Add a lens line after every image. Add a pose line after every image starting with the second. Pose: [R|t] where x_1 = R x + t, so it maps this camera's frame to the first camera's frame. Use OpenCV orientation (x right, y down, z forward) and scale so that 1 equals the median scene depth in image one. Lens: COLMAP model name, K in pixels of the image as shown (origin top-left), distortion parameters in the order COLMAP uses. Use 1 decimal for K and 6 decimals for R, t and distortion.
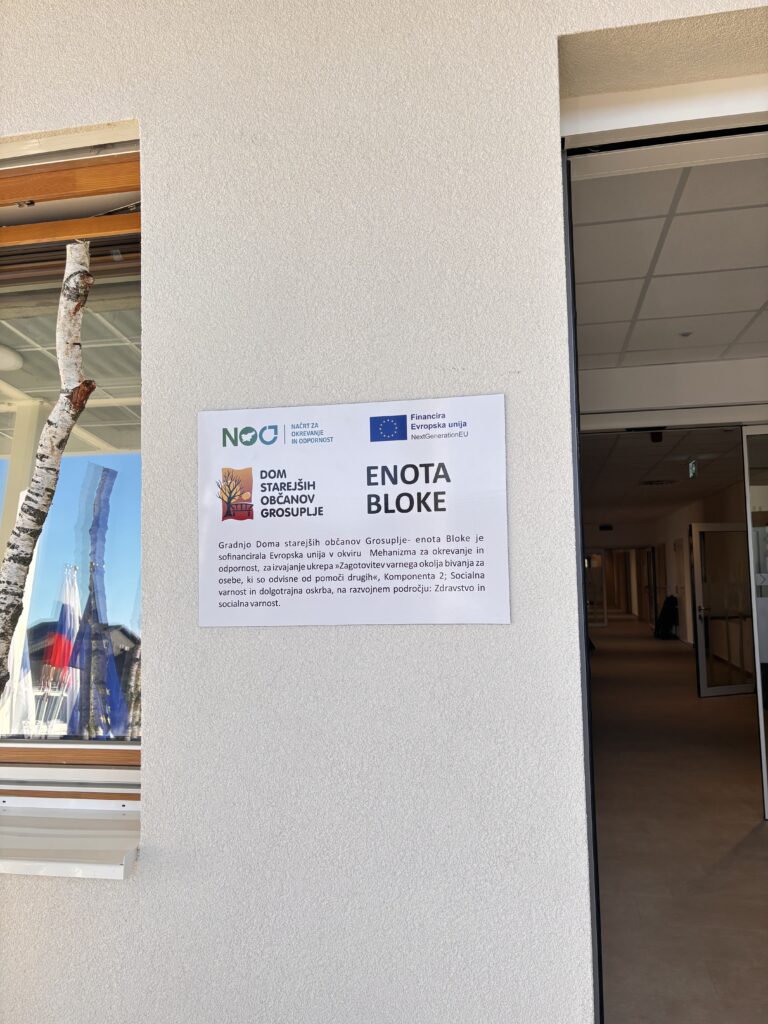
lens RADIAL K [[762.0, 0, 390.8], [0, 762.0, 517.5], [0, 0, 1]] dist [0.045079, -0.015695]
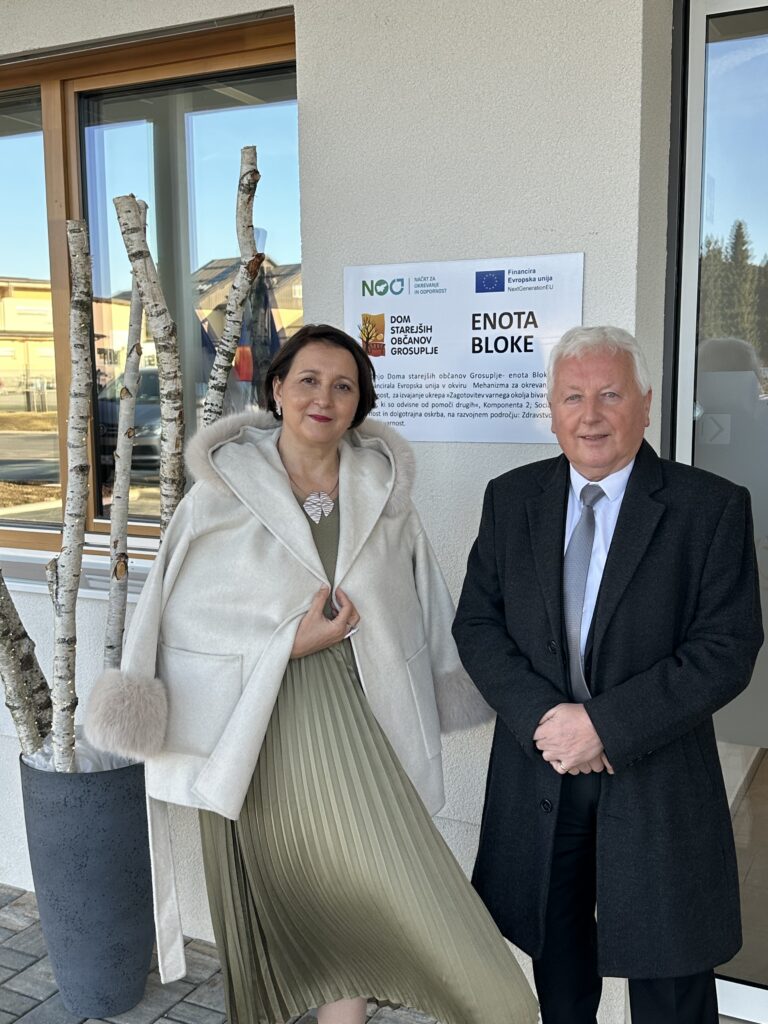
lens RADIAL K [[1108.8, 0, 383.1], [0, 1108.8, 513.4], [0, 0, 1]] dist [0.000915, 0.000000]
pose [[0.958104, 0.045059, -0.282853, 0.350485], [0.015350, 0.978051, 0.207801, -0.126488], [0.286008, -0.203437, 0.936383, -0.774054]]
